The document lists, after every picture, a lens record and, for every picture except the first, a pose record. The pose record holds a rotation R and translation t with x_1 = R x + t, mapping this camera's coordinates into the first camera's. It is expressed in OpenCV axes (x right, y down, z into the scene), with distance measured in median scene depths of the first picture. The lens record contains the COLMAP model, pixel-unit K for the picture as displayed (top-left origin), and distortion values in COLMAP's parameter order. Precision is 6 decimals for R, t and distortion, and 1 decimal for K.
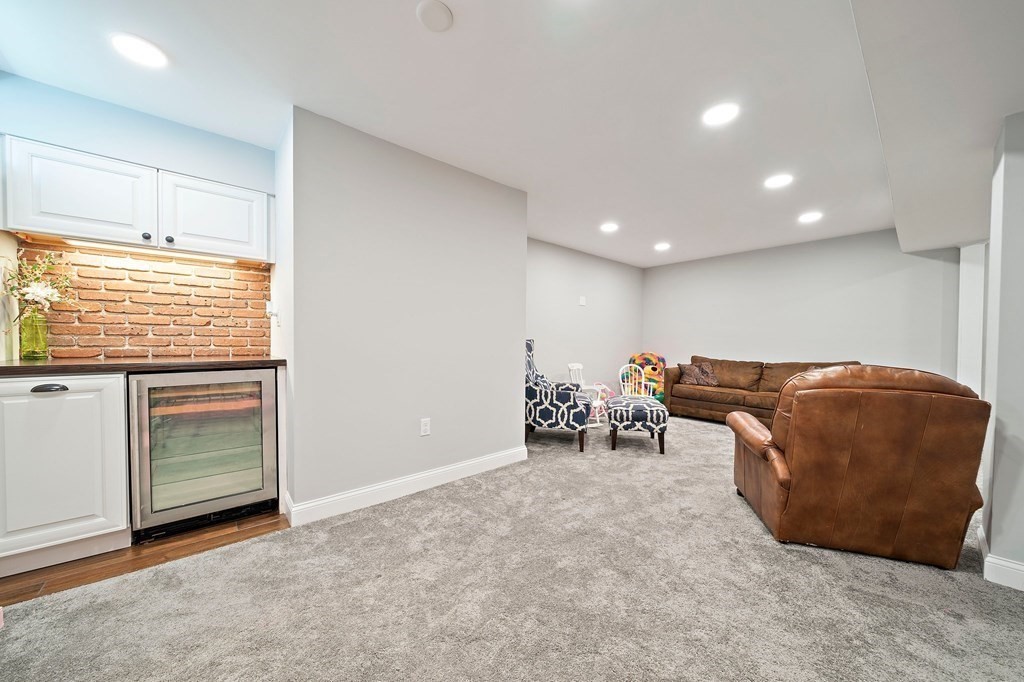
lens RADIAL K [[345.7, 0, 506.6], [0, 345.7, 347.2], [0, 0, 1]] dist [-0.008344, 0.000058]
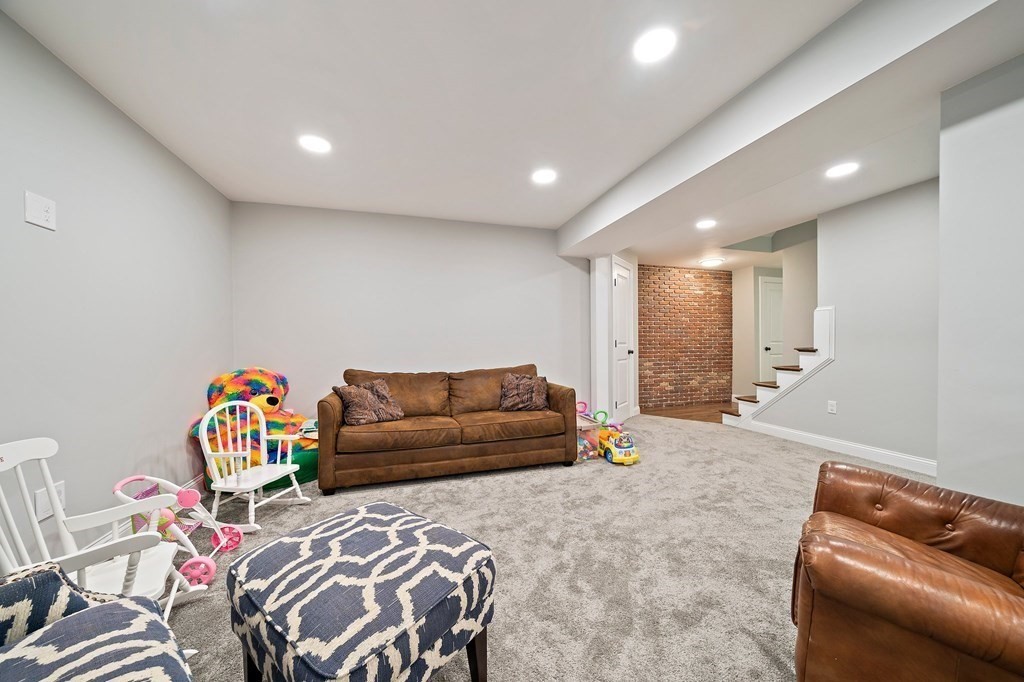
lens RADIAL K [[345.7, 0, 506.6], [0, 345.7, 347.2], [0, 0, 1]] dist [-0.008344, 0.000058]
pose [[0.381706, -0.018708, 0.924095, 0.116087], [0.029242, 0.999539, 0.008157, -0.011766], [-0.923821, 0.023908, 0.382077, 0.604117]]
